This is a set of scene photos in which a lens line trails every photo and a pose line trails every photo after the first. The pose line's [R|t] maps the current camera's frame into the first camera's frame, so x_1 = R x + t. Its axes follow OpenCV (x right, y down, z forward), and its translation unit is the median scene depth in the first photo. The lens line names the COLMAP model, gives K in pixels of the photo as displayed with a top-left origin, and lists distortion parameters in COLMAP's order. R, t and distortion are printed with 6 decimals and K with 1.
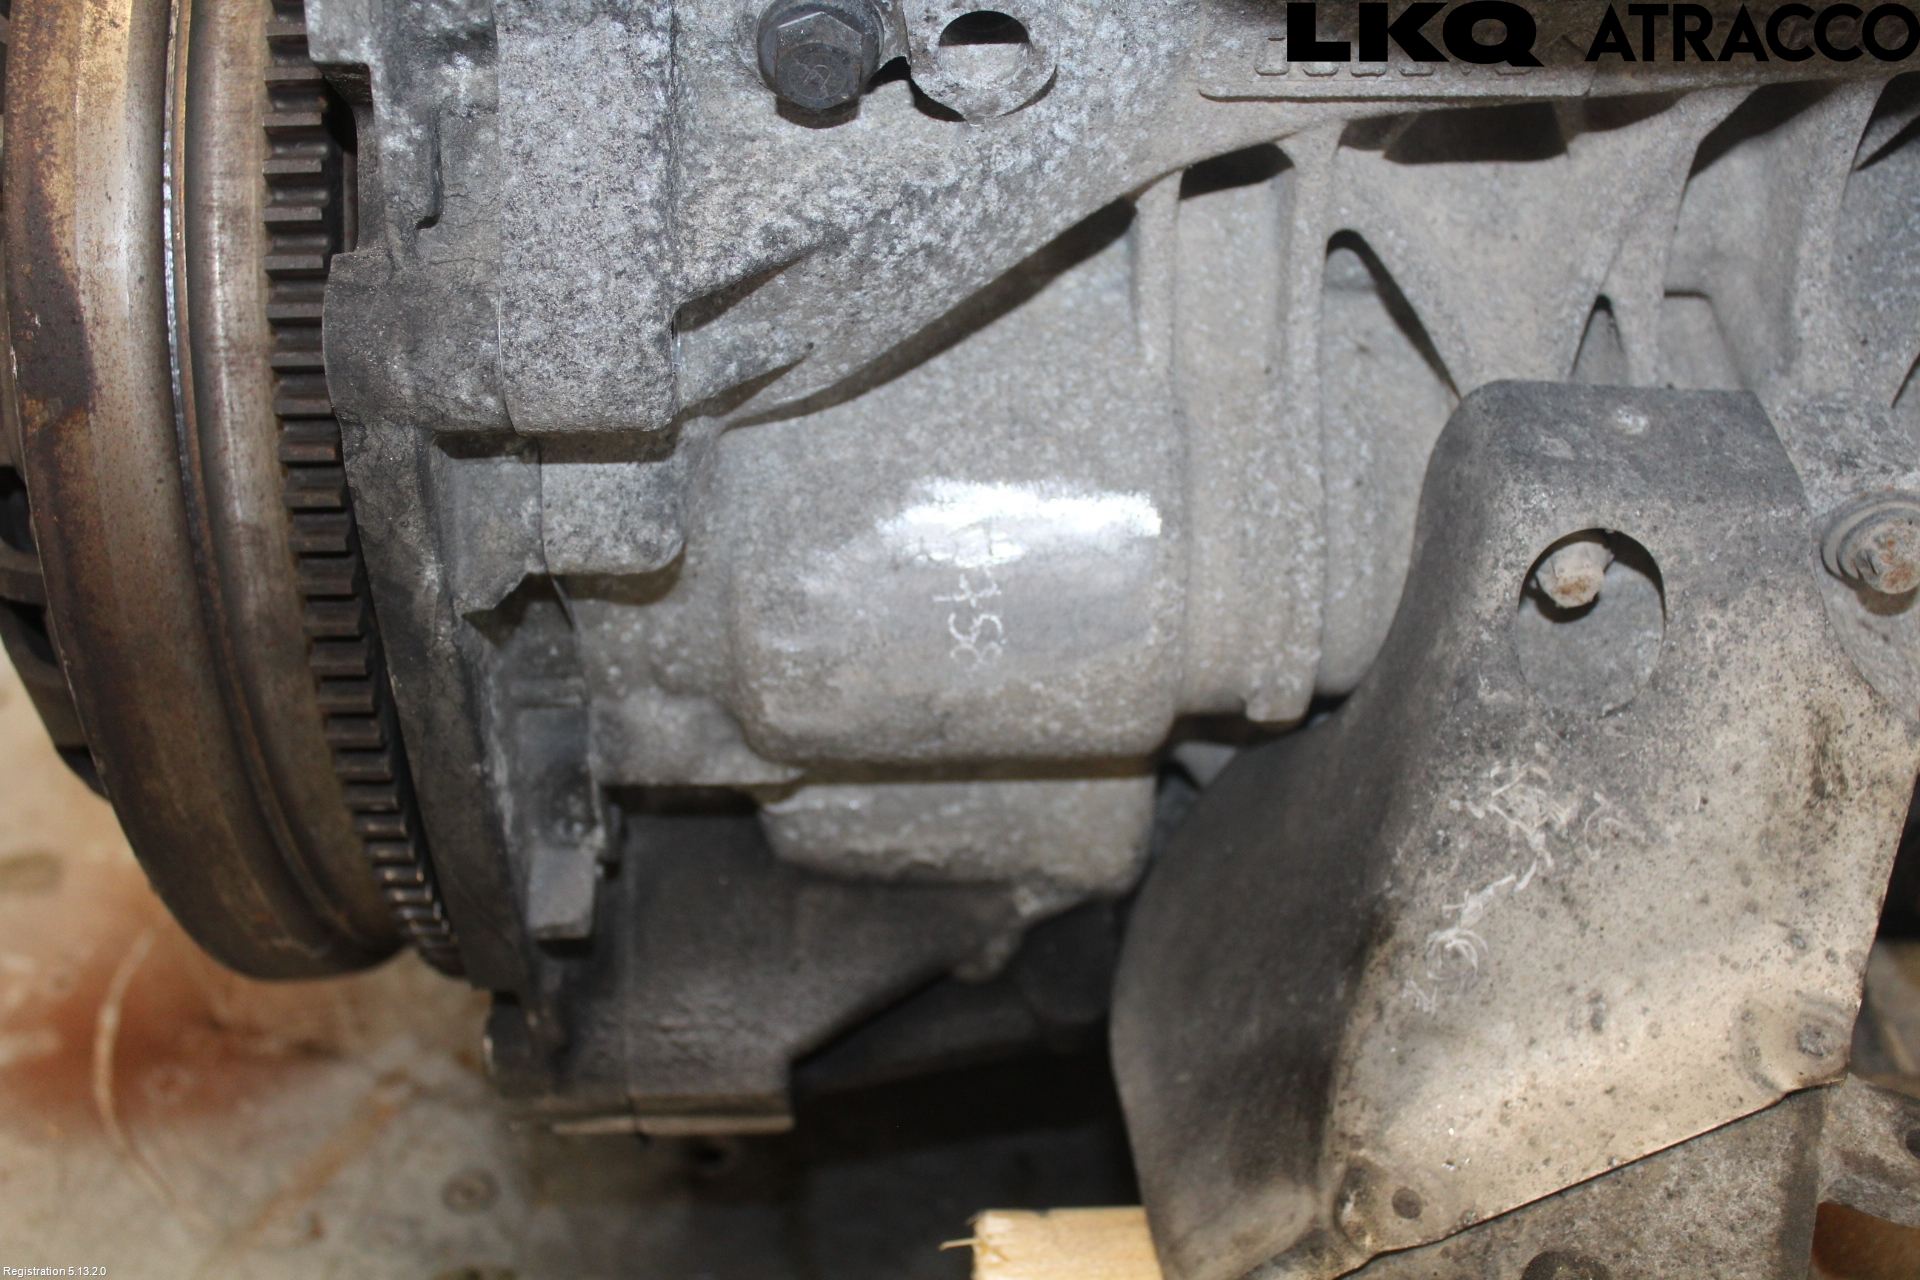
lens RADIAL K [[2036.0, 0, 960.0], [0, 2036.0, 640.0], [0, 0, 1]] dist [-0.118796, 0.228860]
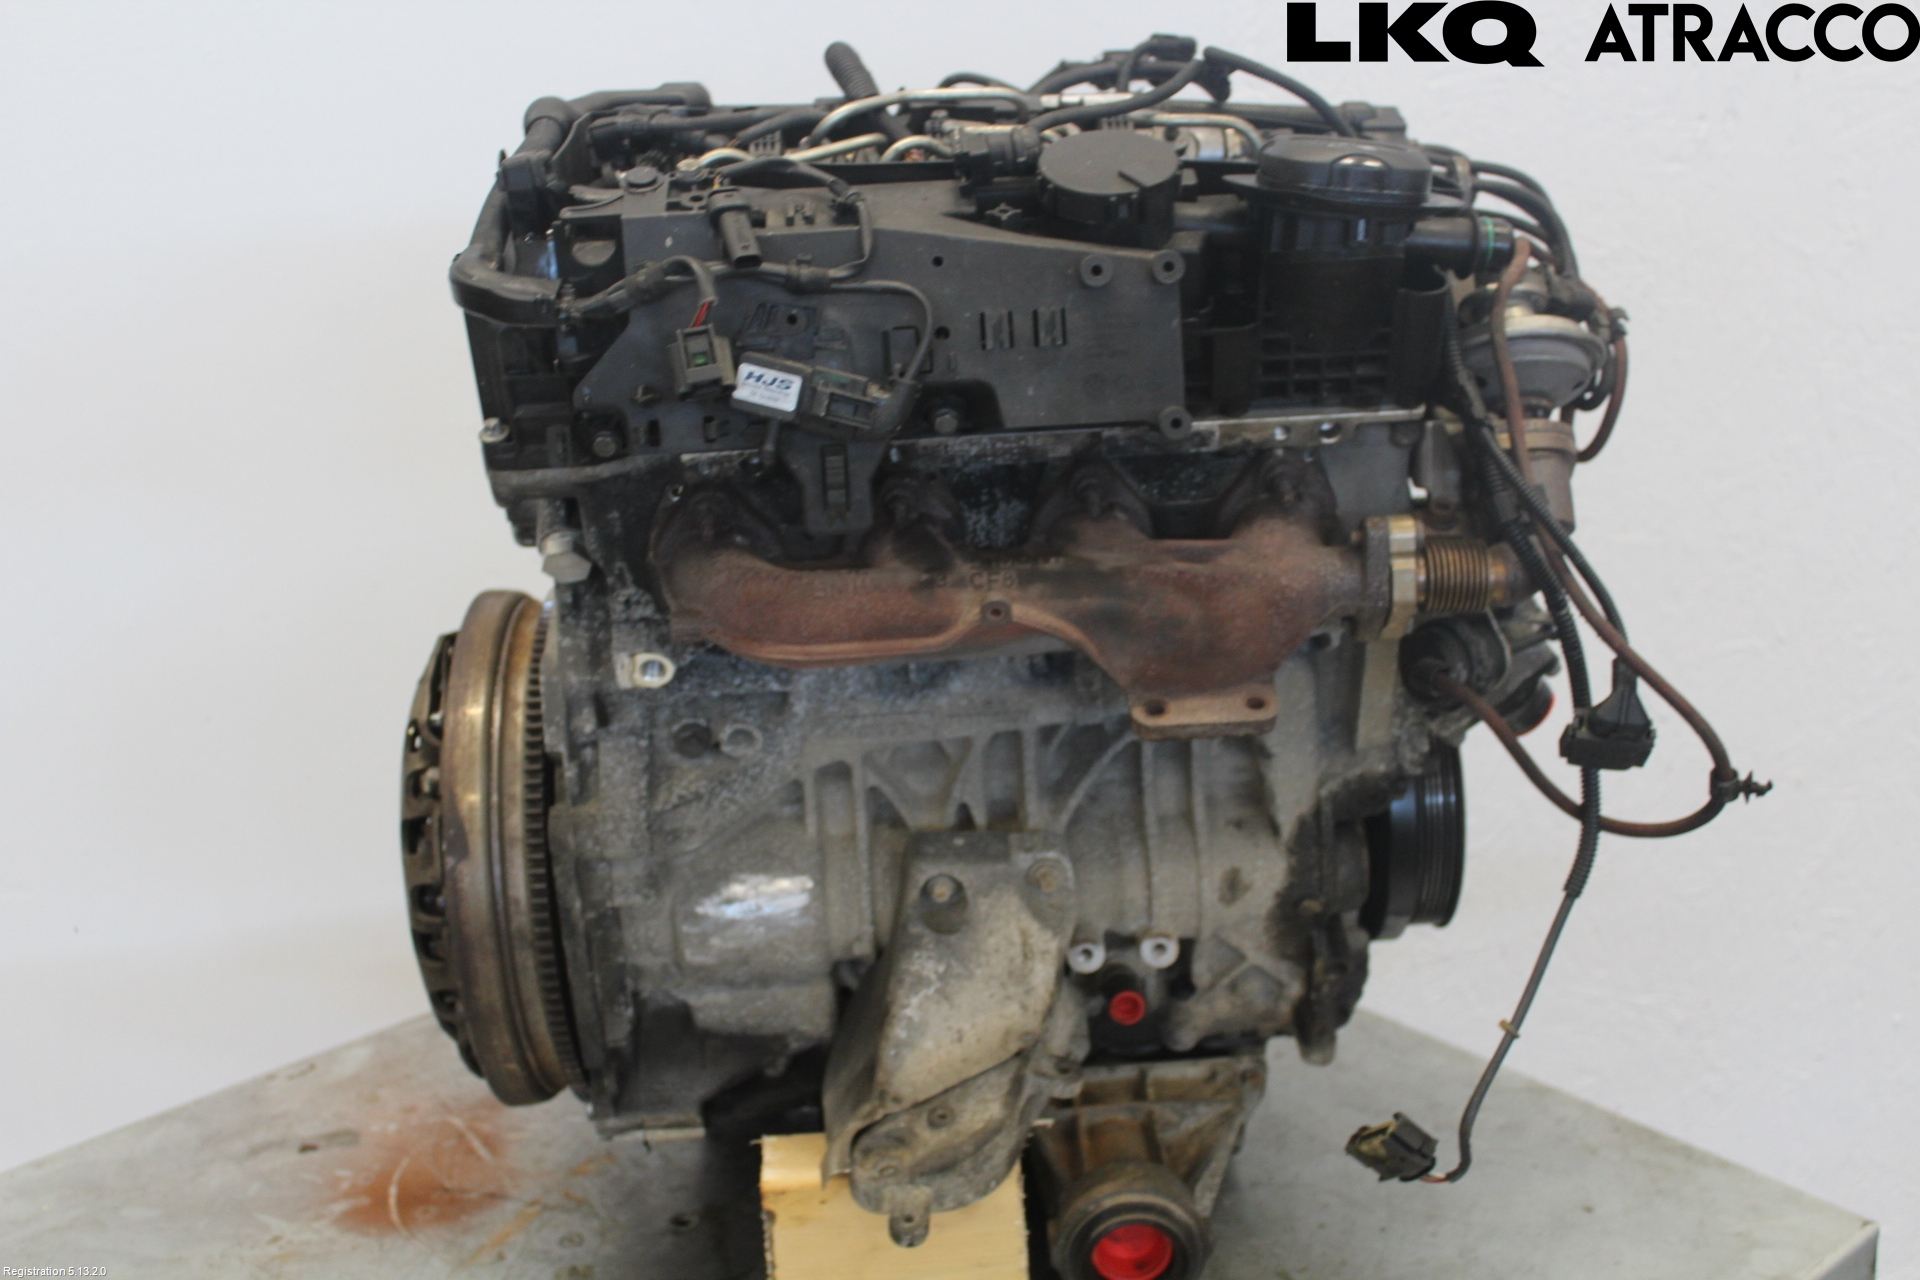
lens RADIAL K [[2036.0, 0, 960.0], [0, 2036.0, 640.0], [0, 0, 1]] dist [-0.118796, 0.228860]
pose [[0.998699, -0.050596, -0.006418, 0.348929], [0.046686, 0.957588, -0.284333, 0.457524], [0.020532, 0.283664, 0.958704, -1.975437]]
